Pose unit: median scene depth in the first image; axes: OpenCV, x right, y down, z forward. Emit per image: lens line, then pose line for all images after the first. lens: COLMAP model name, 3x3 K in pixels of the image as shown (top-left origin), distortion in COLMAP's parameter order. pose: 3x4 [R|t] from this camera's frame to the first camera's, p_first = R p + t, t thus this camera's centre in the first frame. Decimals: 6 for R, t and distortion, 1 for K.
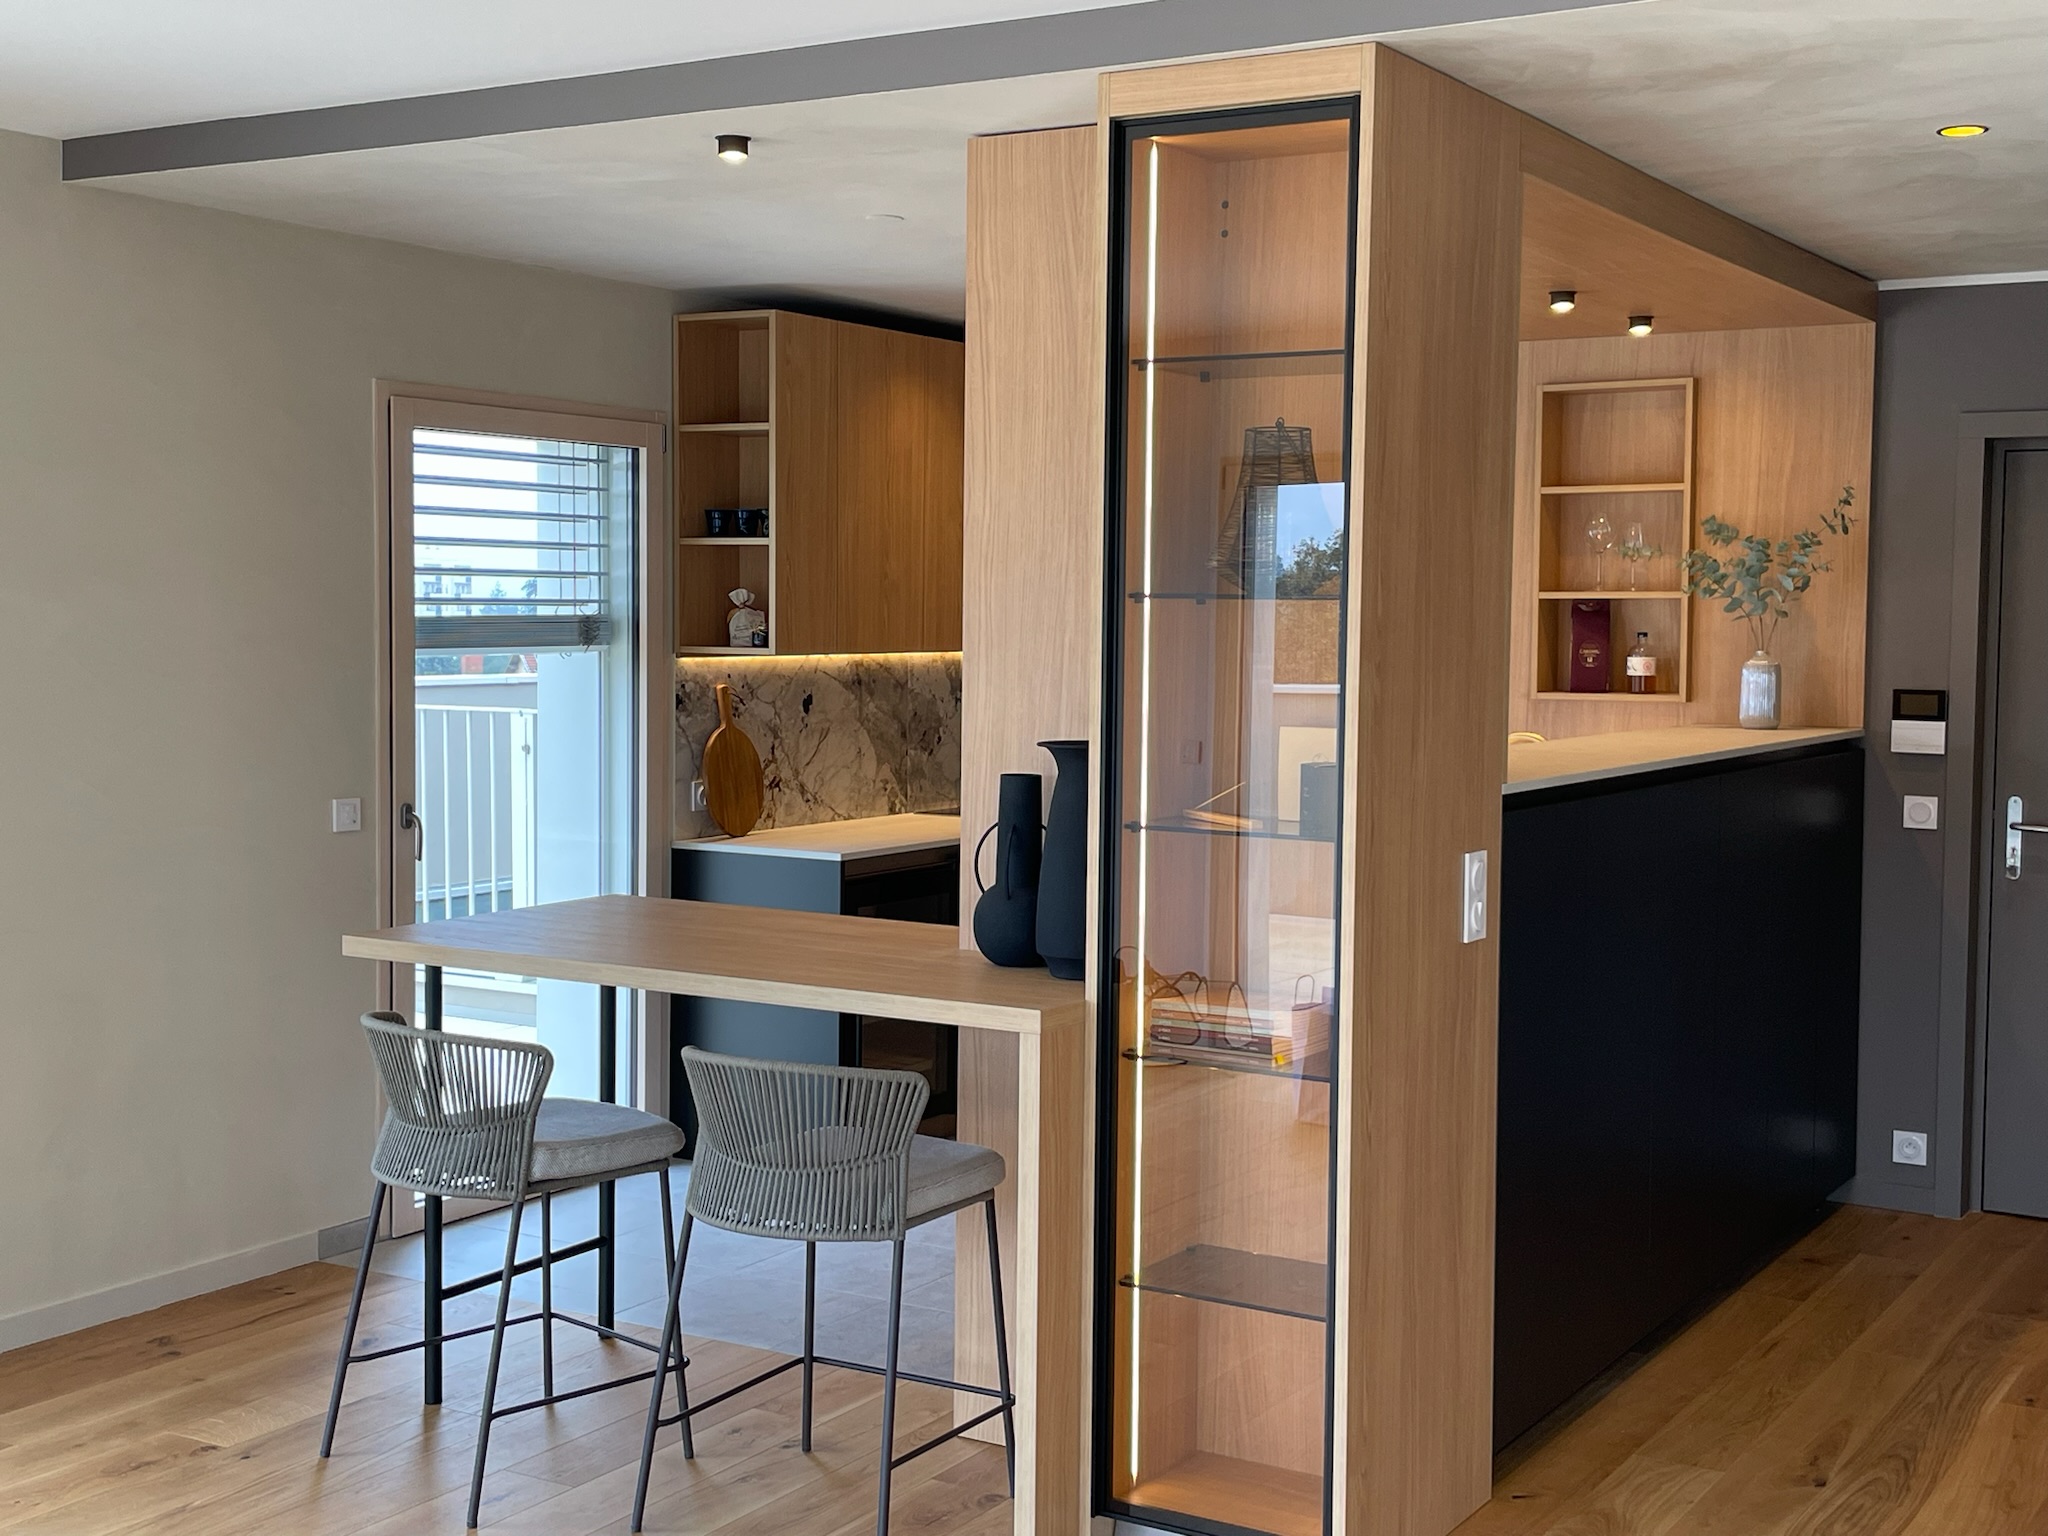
lens RADIAL K [[2485.4, 0, 1055.0], [0, 2485.4, 754.9], [0, 0, 1]] dist [0.076855, -0.070807]
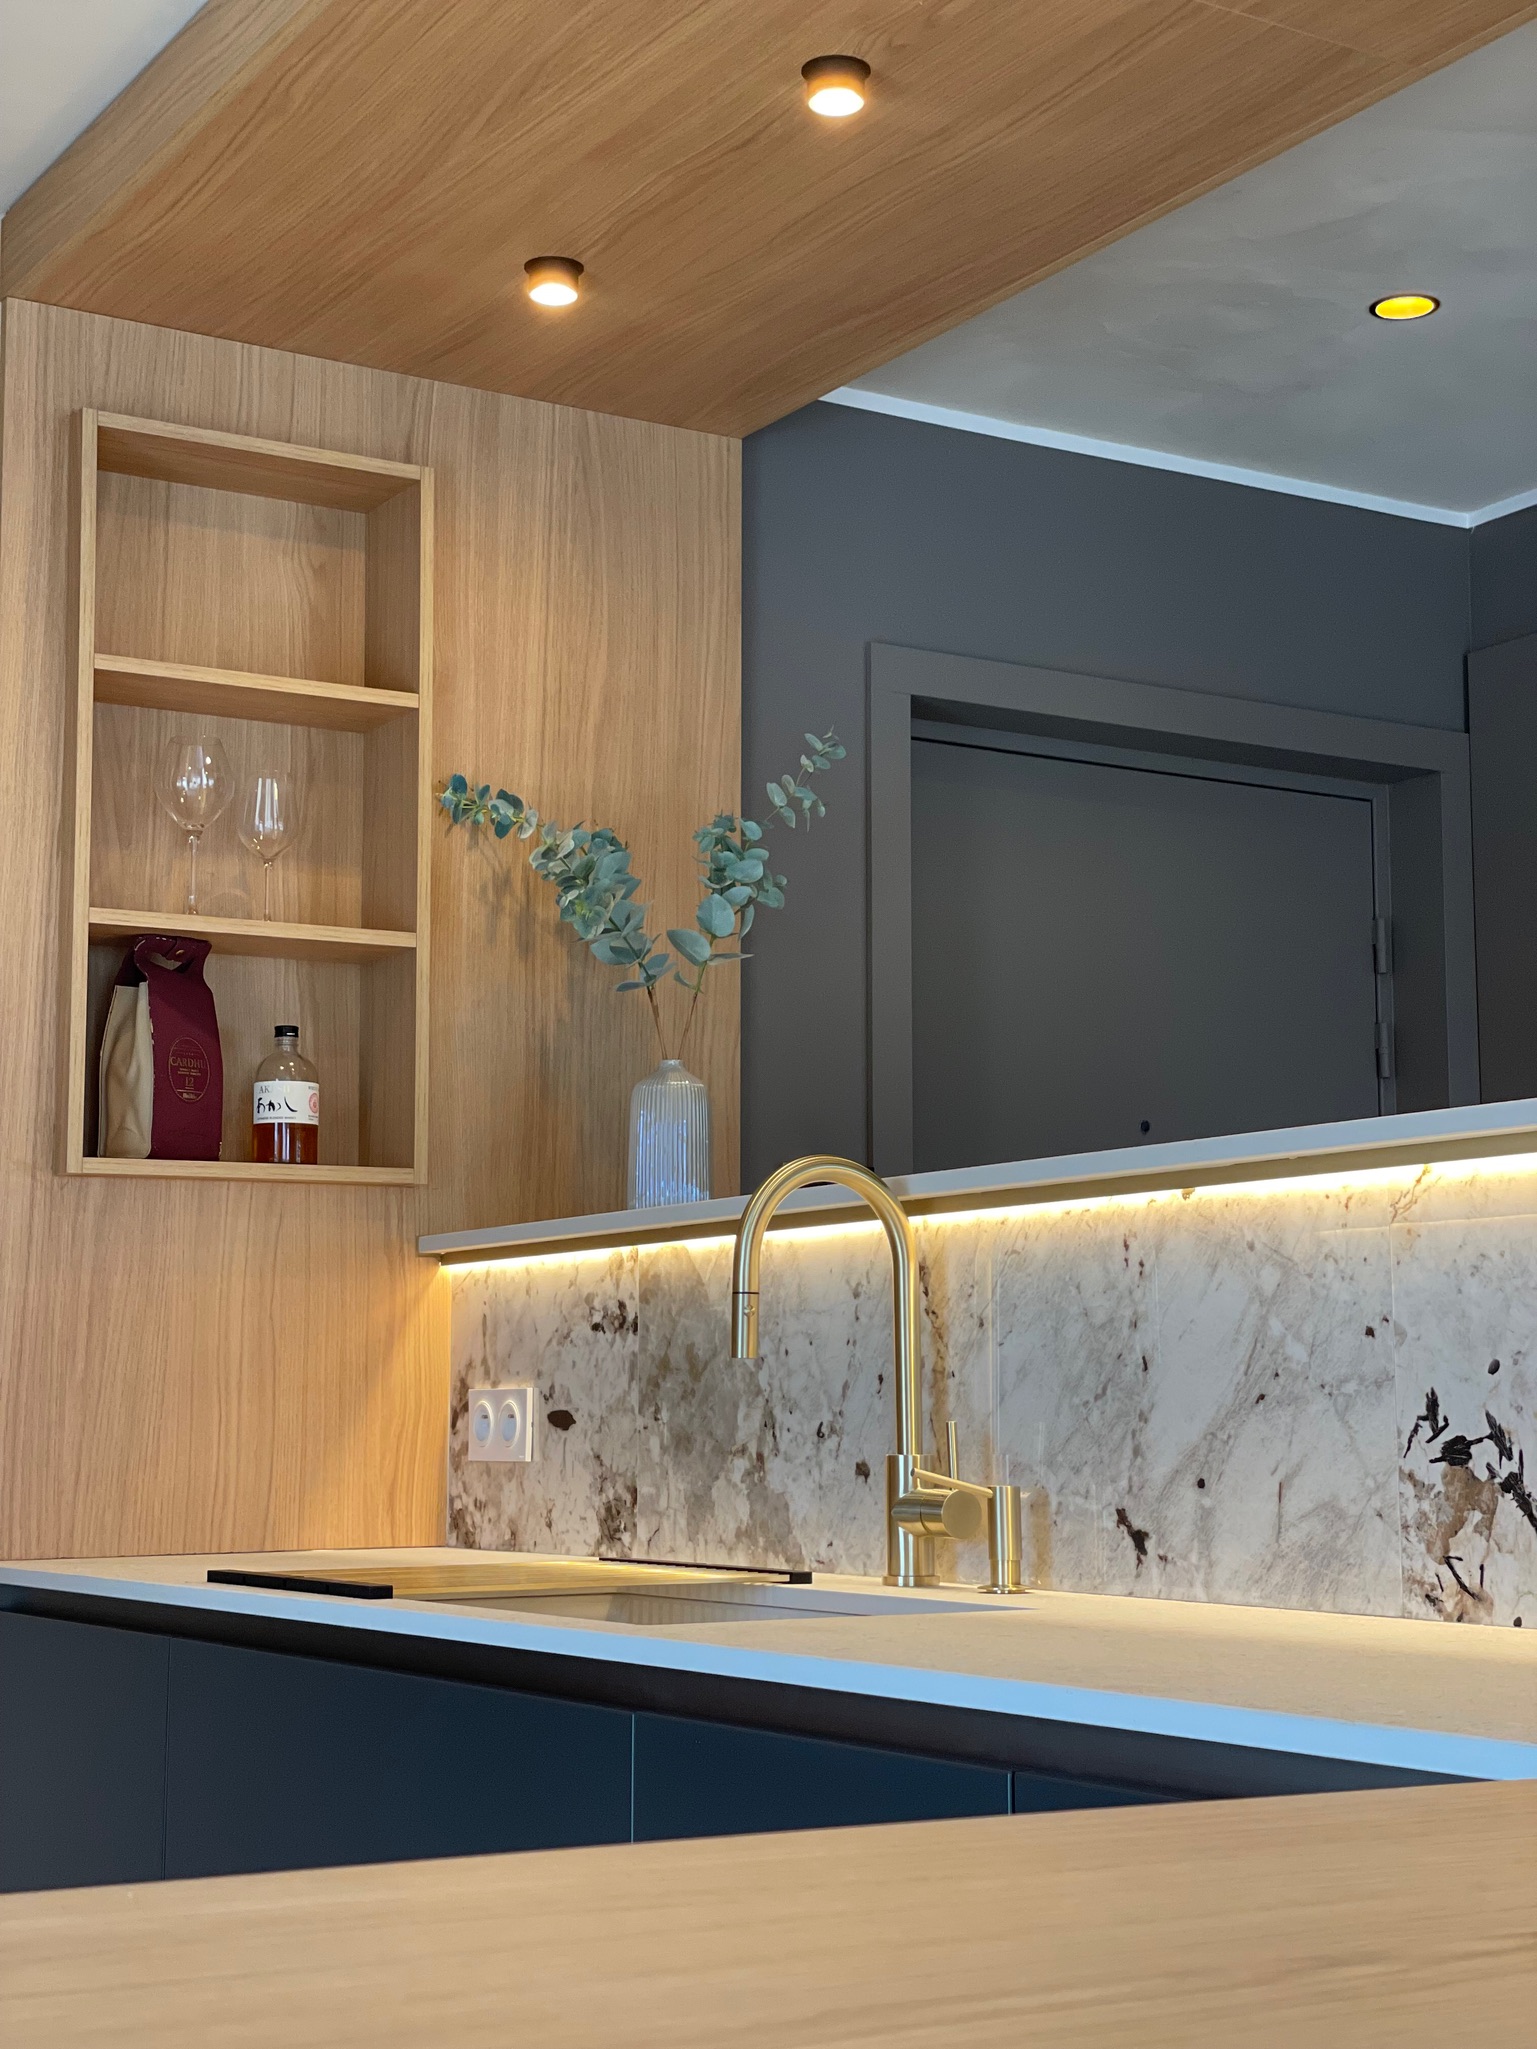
lens RADIAL K [[3054.8, 0, 768.5], [0, 3054.8, 1024.5], [0, 0, 1]] dist [0.099422, 0.019013]
pose [[0.461562, 0.103398, 0.881062, -0.247040], [0.059830, 0.987294, -0.147208, 0.043227], [-0.885088, 0.120659, 0.449511, 0.896013]]
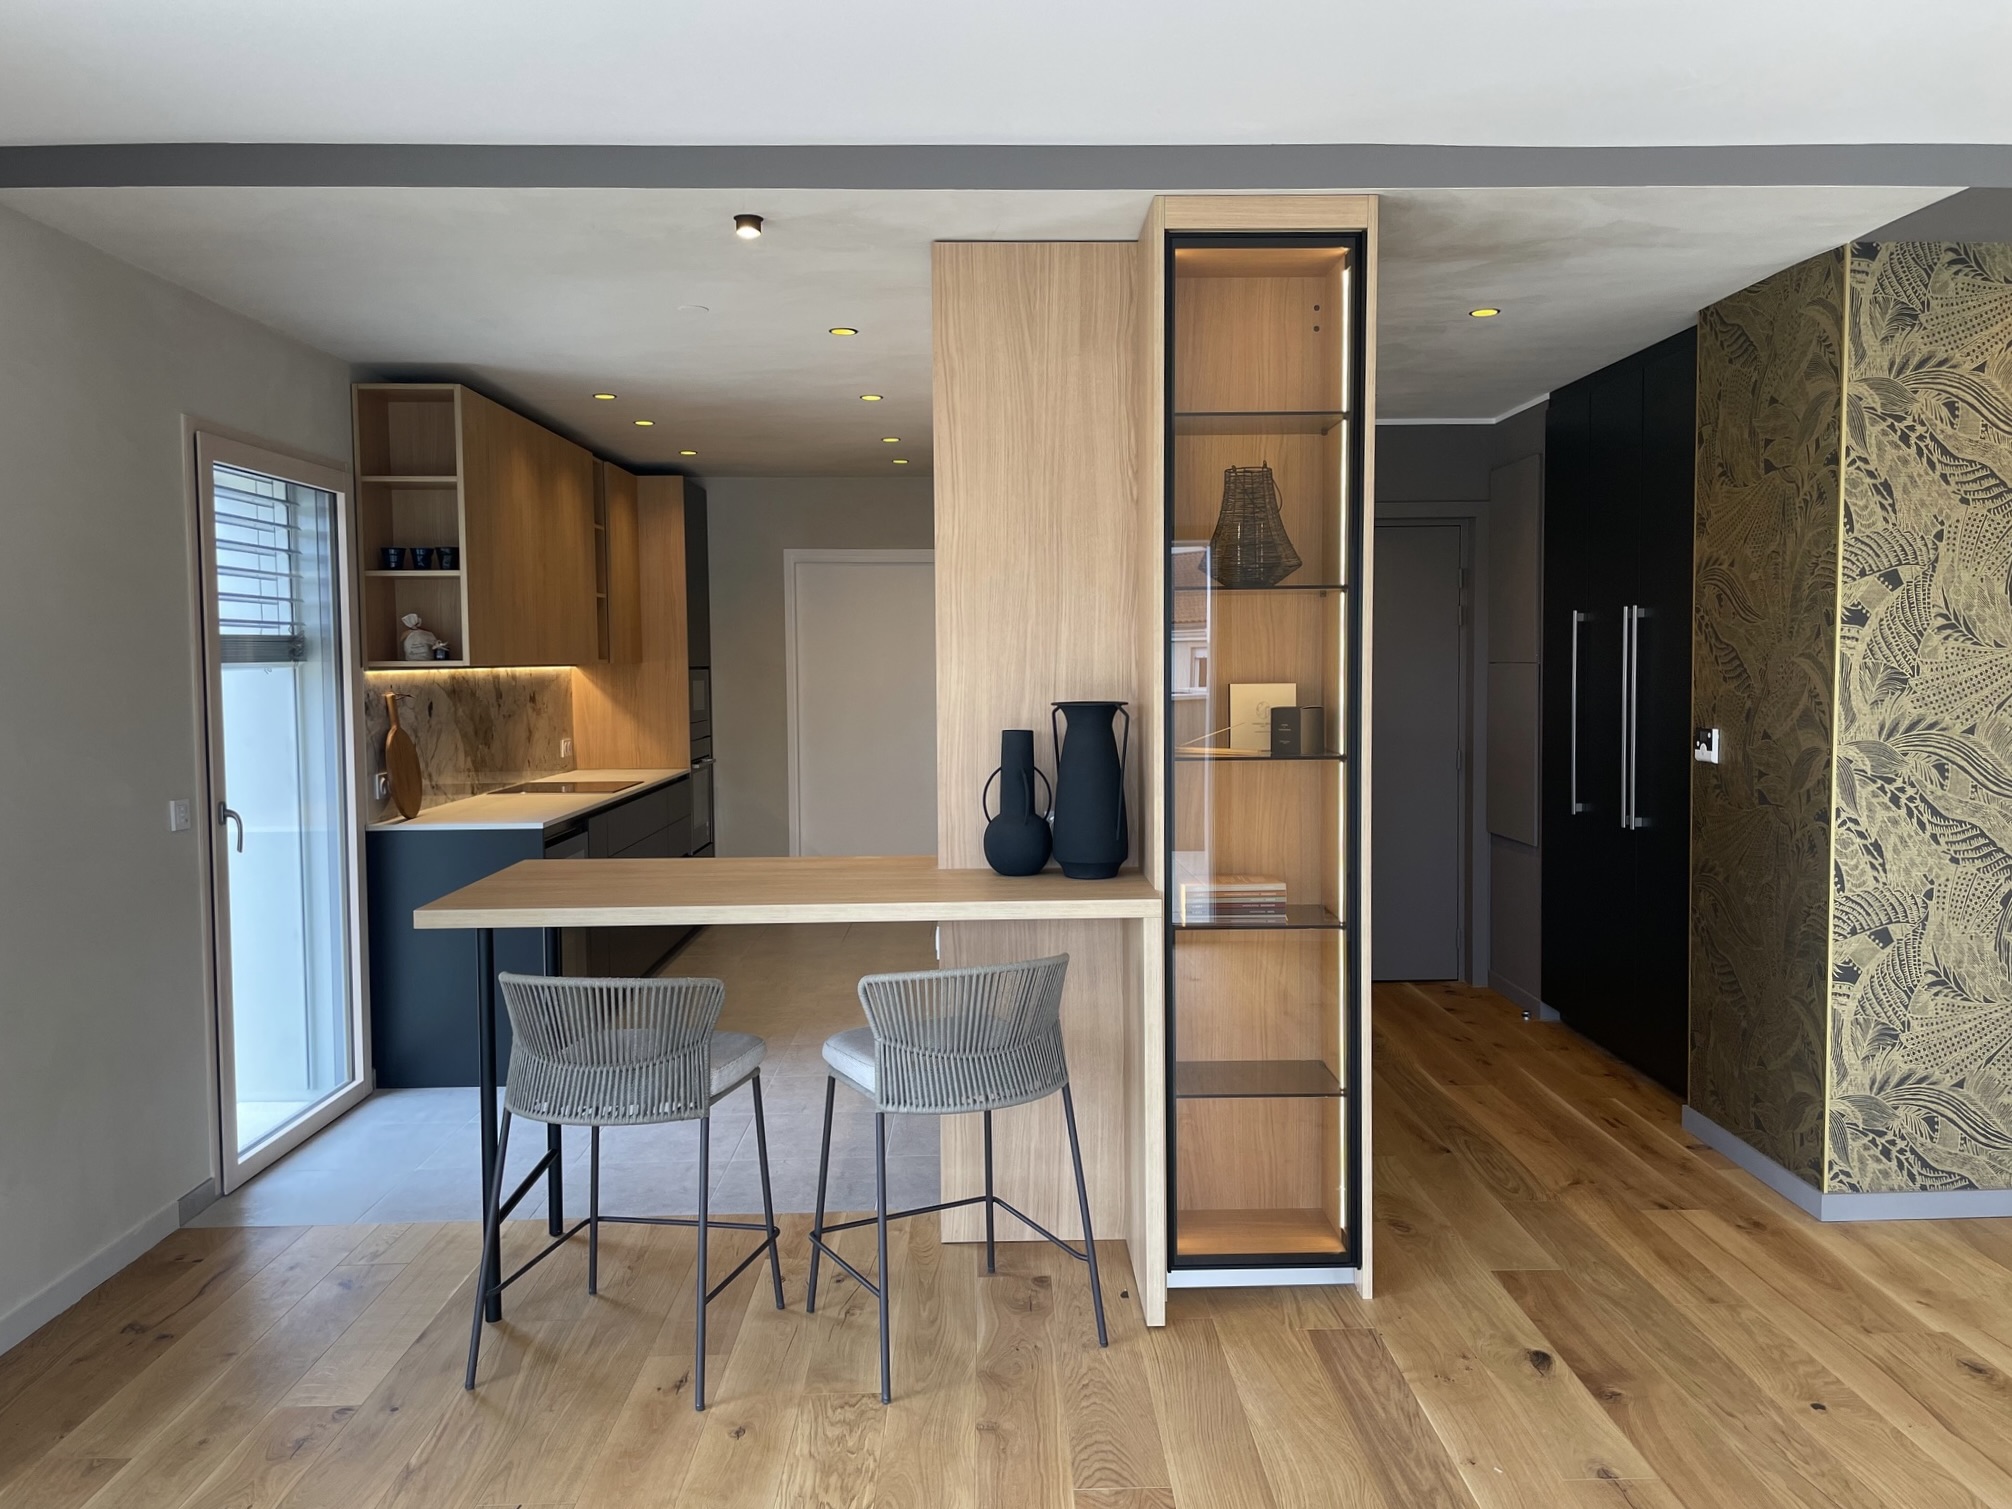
lens RADIAL K [[1546.8, 0, 1028.9], [0, 1546.8, 751.8], [0, 0, 1]] dist [0.094400, -0.128588]
pose [[0.840679, -0.050084, 0.539212, -0.380105], [0.050539, 0.998624, 0.013960, 0.006991], [-0.539170, 0.015515, 0.842054, 0.255596]]
